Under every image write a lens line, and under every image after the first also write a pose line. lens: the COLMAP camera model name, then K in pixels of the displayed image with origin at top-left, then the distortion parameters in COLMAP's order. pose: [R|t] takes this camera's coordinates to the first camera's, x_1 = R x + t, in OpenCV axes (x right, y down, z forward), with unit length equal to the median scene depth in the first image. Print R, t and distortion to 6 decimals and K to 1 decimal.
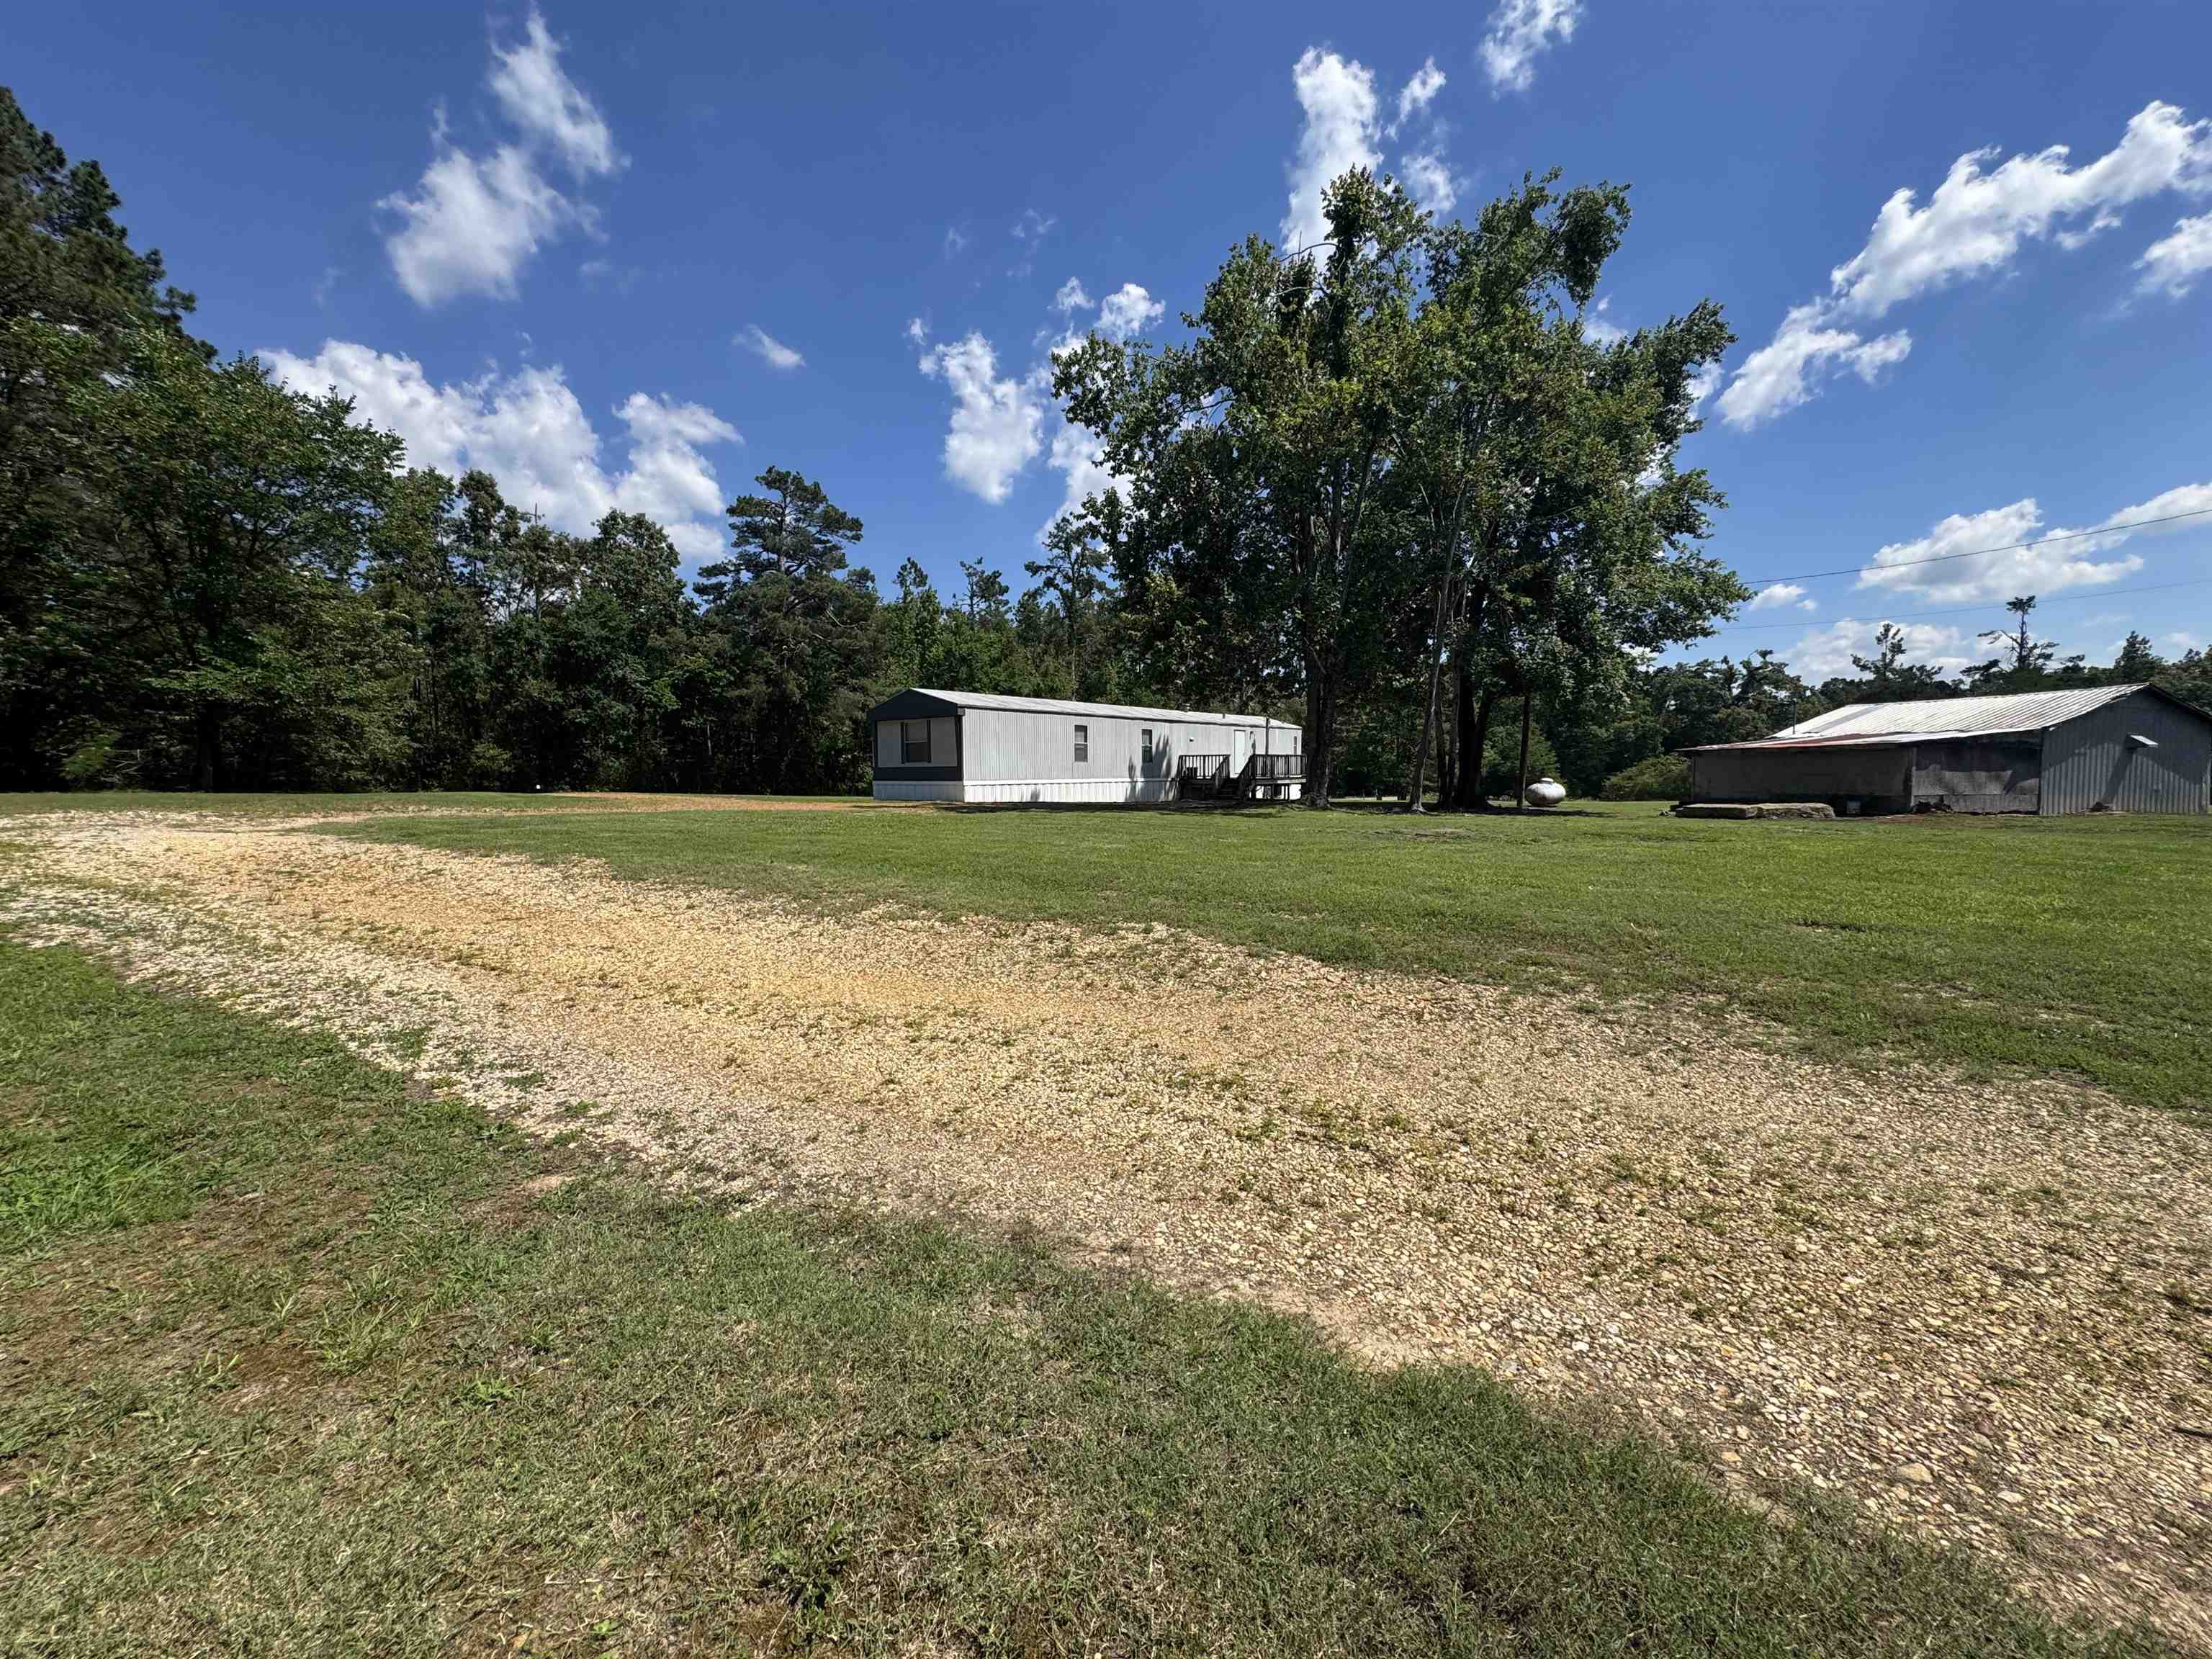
lens RADIAL K [[875.0, 0, 1117.5], [0, 875.0, 818.2], [0, 0, 1]] dist [-0.002950, 0.000232]
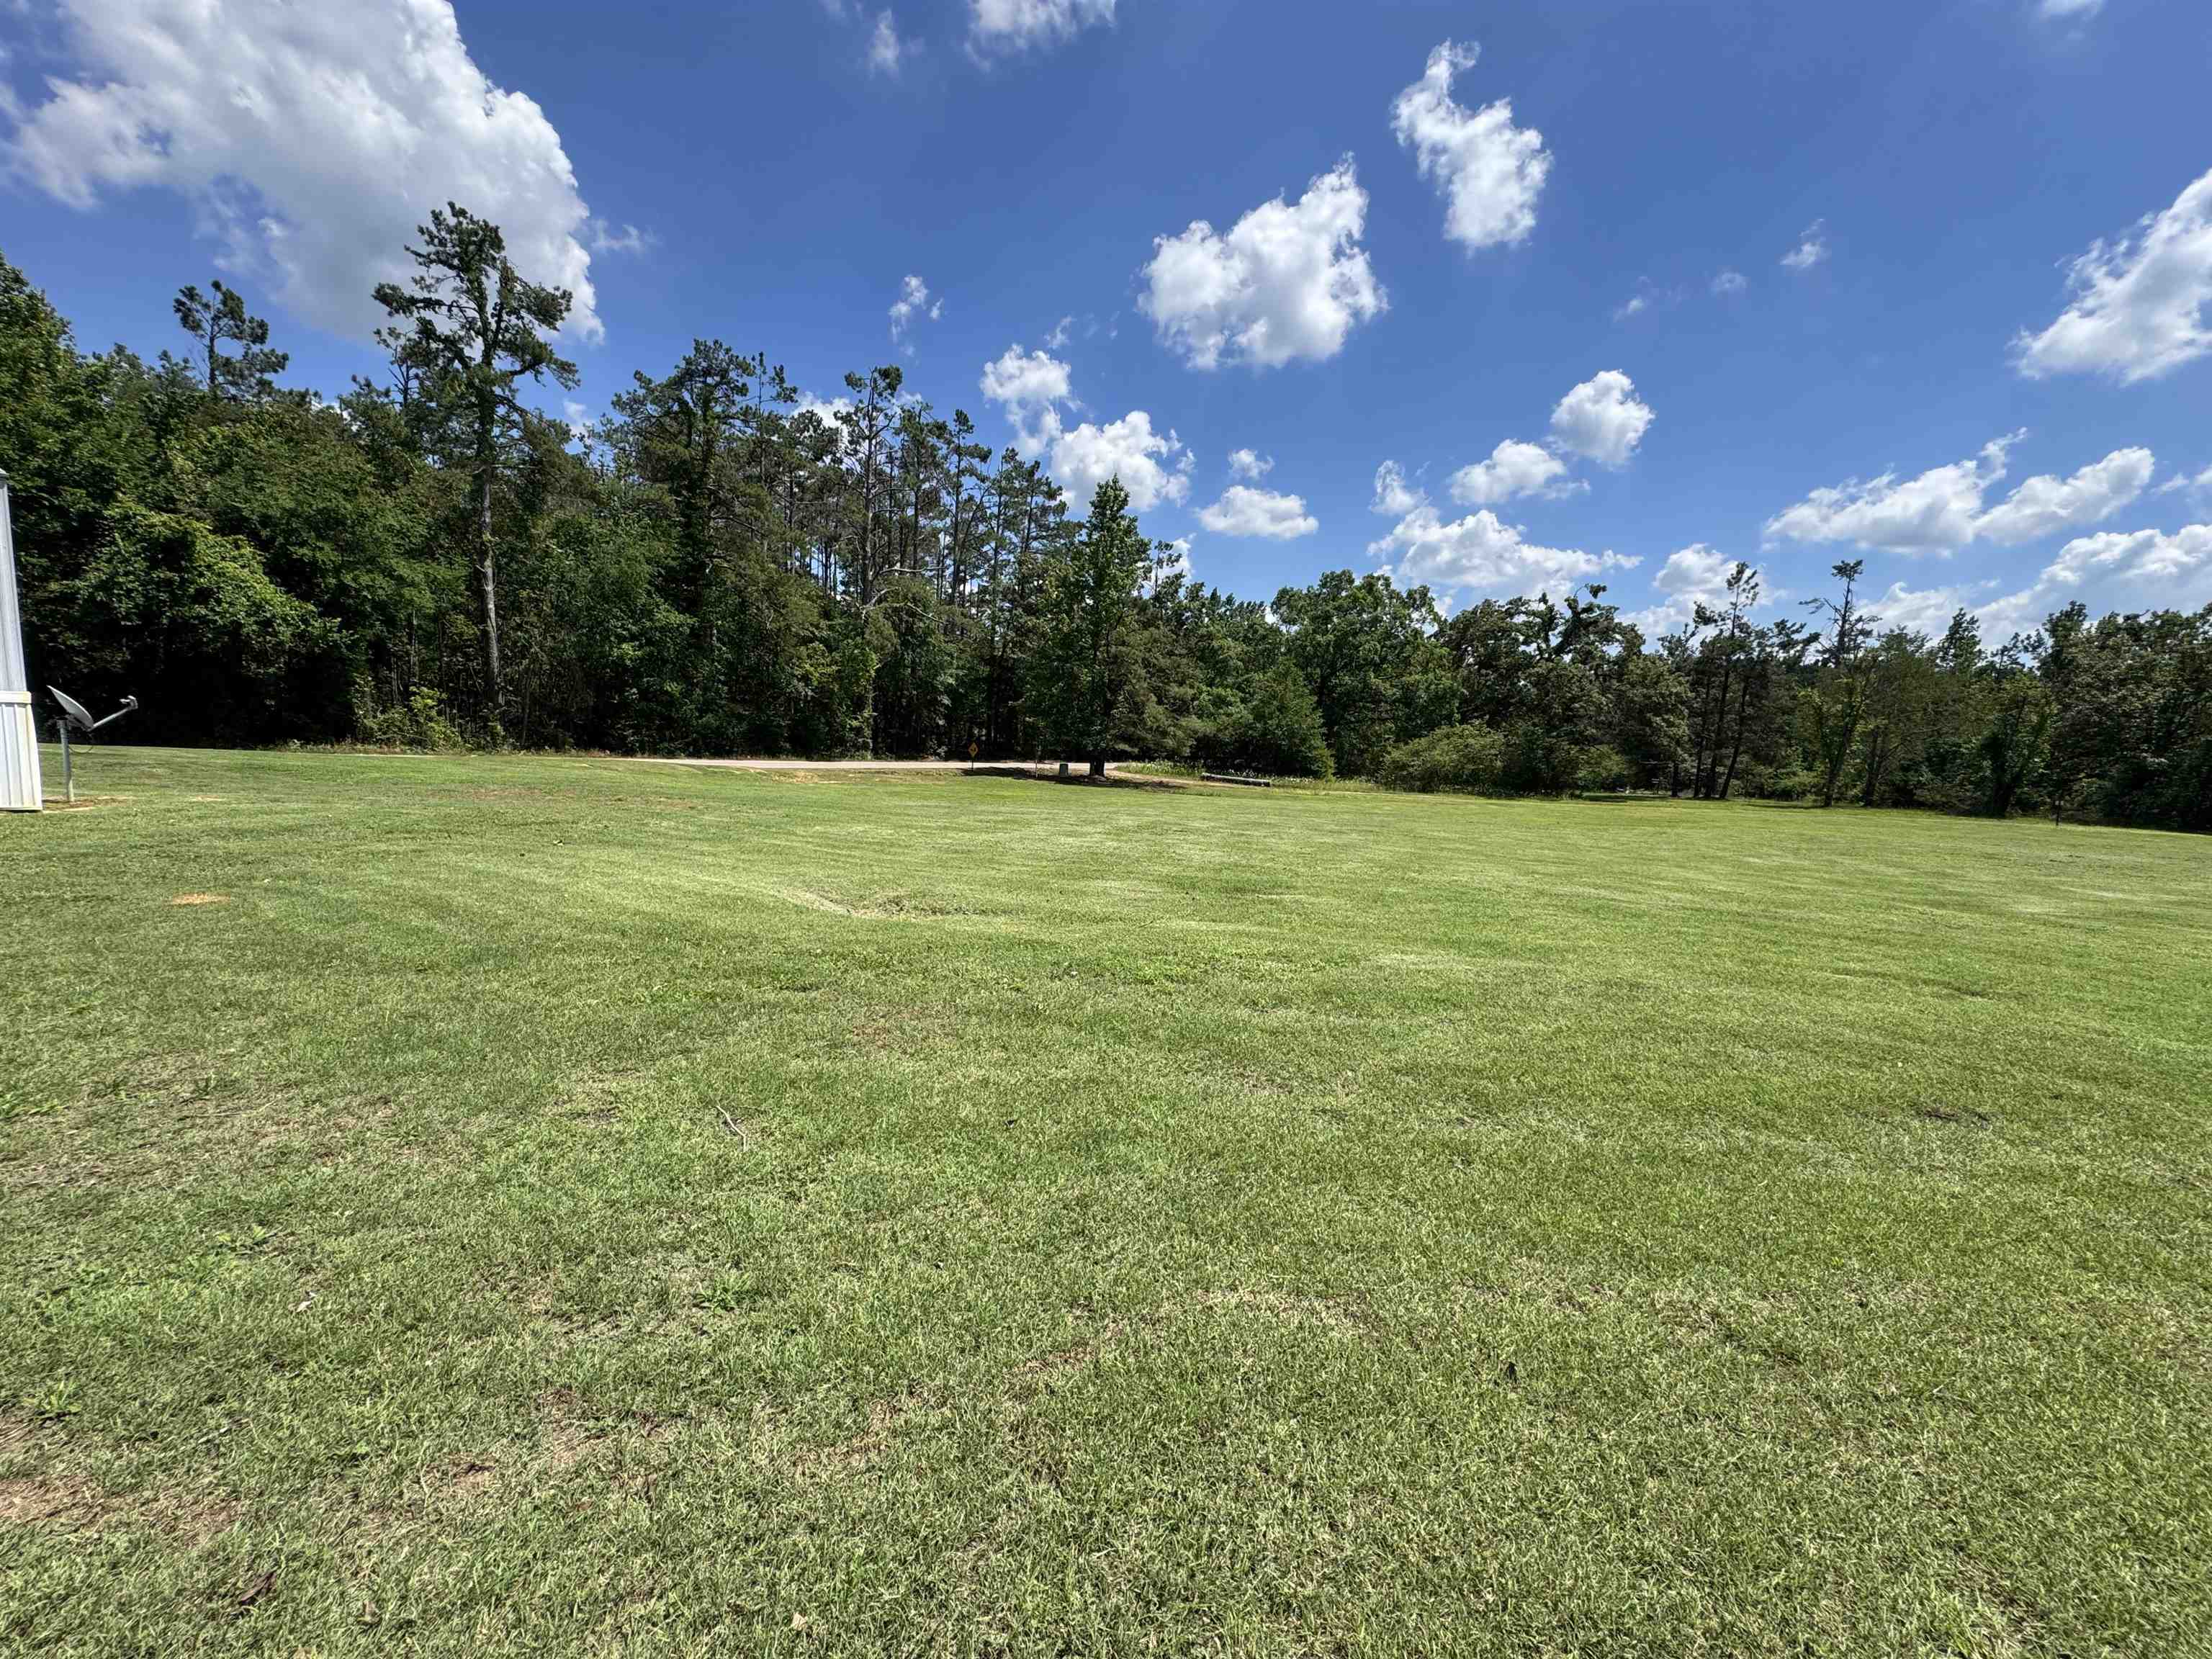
lens RADIAL K [[875.0, 0, 1114.2], [0, 875.0, 807.1], [0, 0, 1]] dist [-0.002950, 0.000232]
pose [[0.980709, 0.033483, 0.192582, 0.323288], [-0.041858, 0.998339, 0.039582, -0.029709], [-0.190937, -0.046879, 0.980482, 0.537373]]
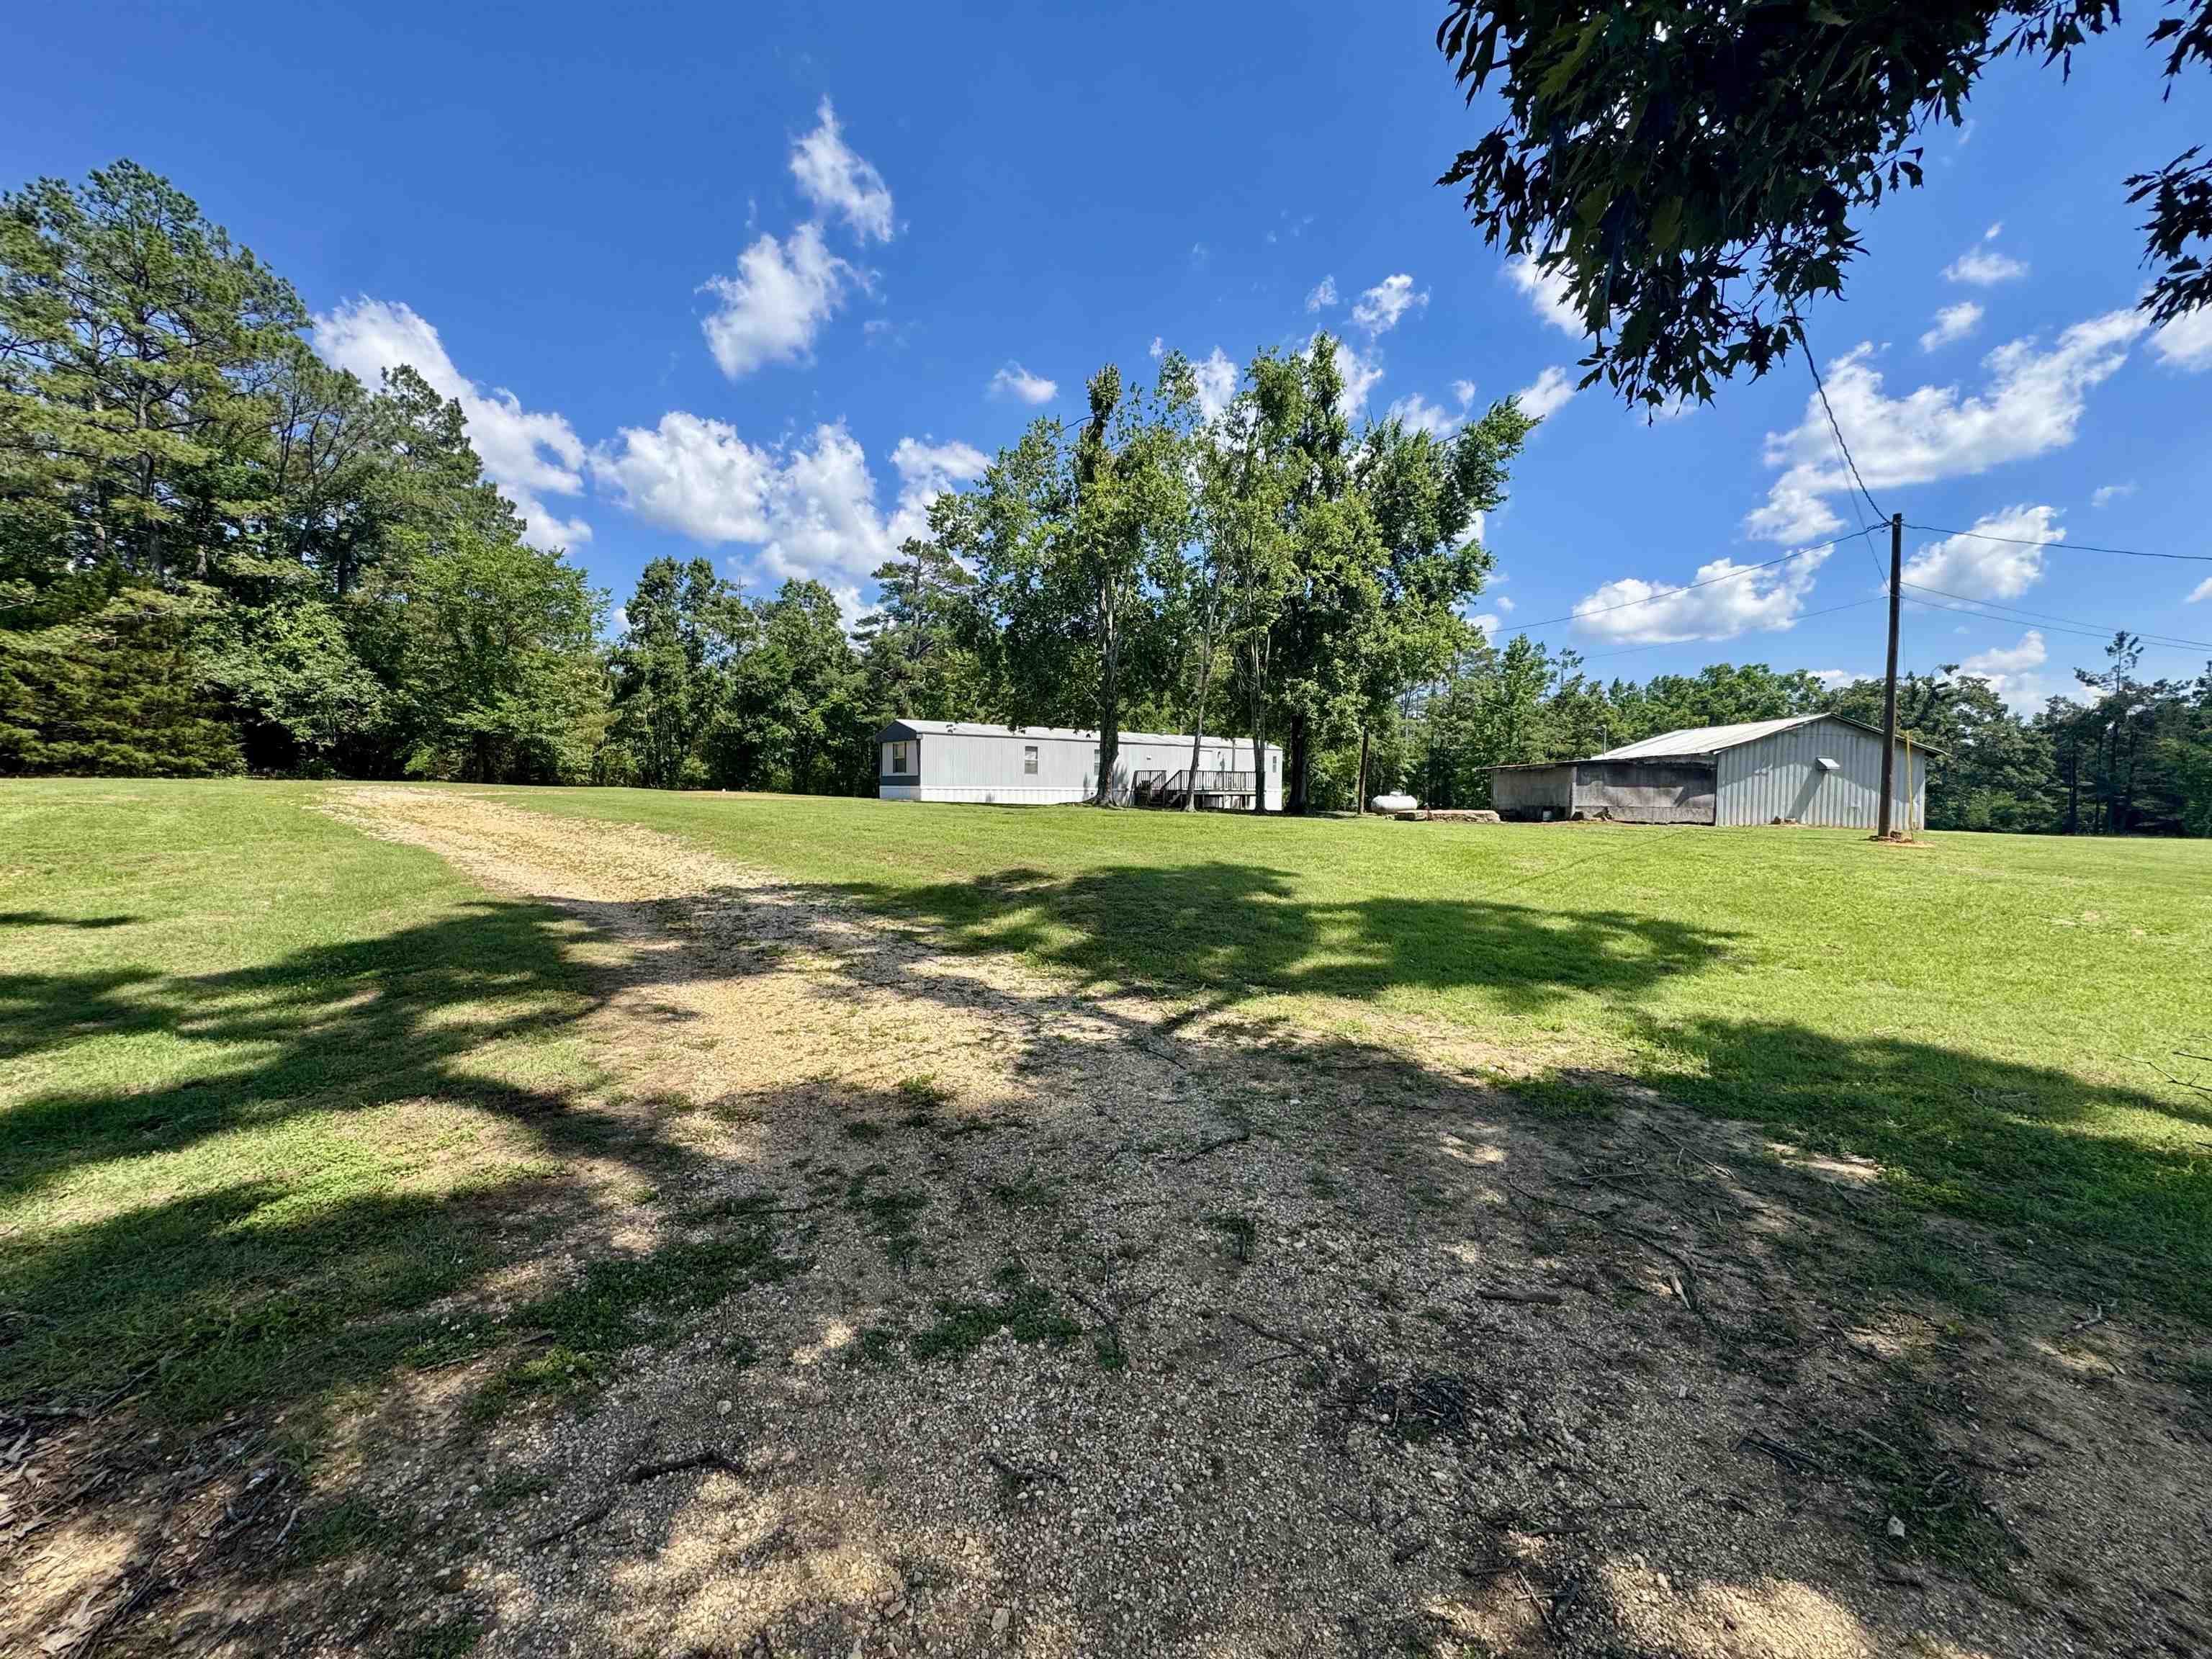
lens RADIAL K [[875.0, 0, 1121.0], [0, 875.0, 865.5], [0, 0, 1]] dist [-0.002950, 0.000232]
pose [[0.967432, 0.038132, -0.250242, 0.222433], [-0.030247, 0.998920, 0.035278, 0.012680], [0.251317, -0.026560, 0.967540, -0.137160]]
